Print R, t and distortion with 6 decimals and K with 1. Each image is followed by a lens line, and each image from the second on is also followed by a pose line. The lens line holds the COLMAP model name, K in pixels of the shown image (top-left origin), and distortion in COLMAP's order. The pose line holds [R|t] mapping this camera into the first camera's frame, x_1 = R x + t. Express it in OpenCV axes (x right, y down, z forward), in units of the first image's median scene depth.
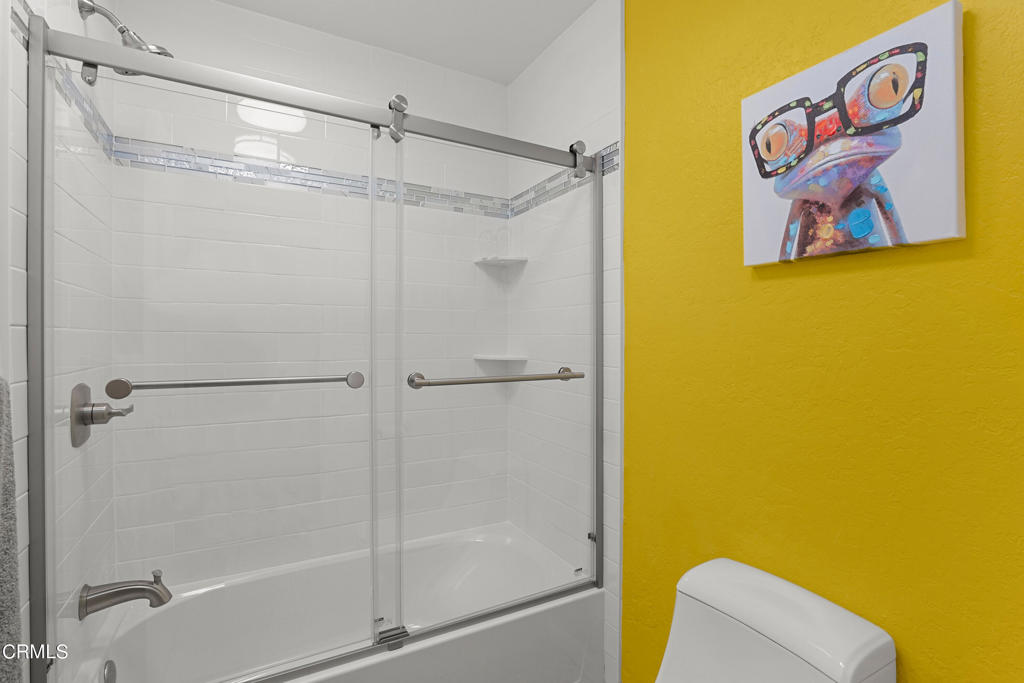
lens RADIAL K [[479.4, 0, 513.7], [0, 479.4, 341.1], [0, 0, 1]] dist [-0.023393, 0.006067]
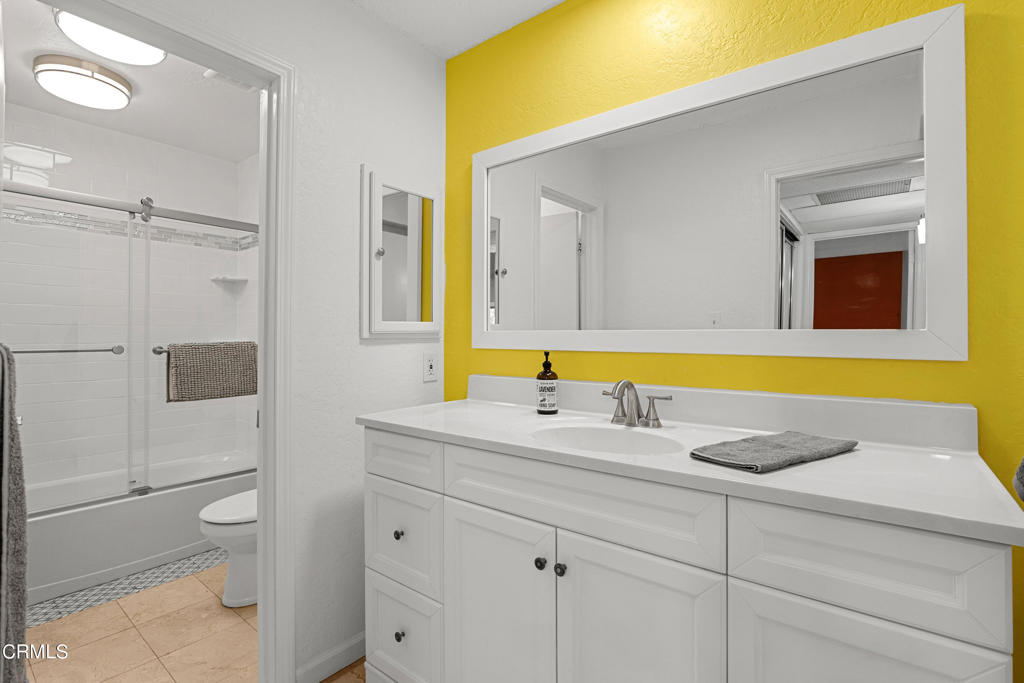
lens RADIAL K [[479.4, 0, 513.0], [0, 479.4, 330.4], [0, 0, 1]] dist [-0.023393, 0.006067]
pose [[0.920939, -0.000140, 0.389707, 0.258023], [0.007101, 0.999840, -0.016424, 0.033342], [-0.389642, 0.017893, 0.920792, -0.912550]]
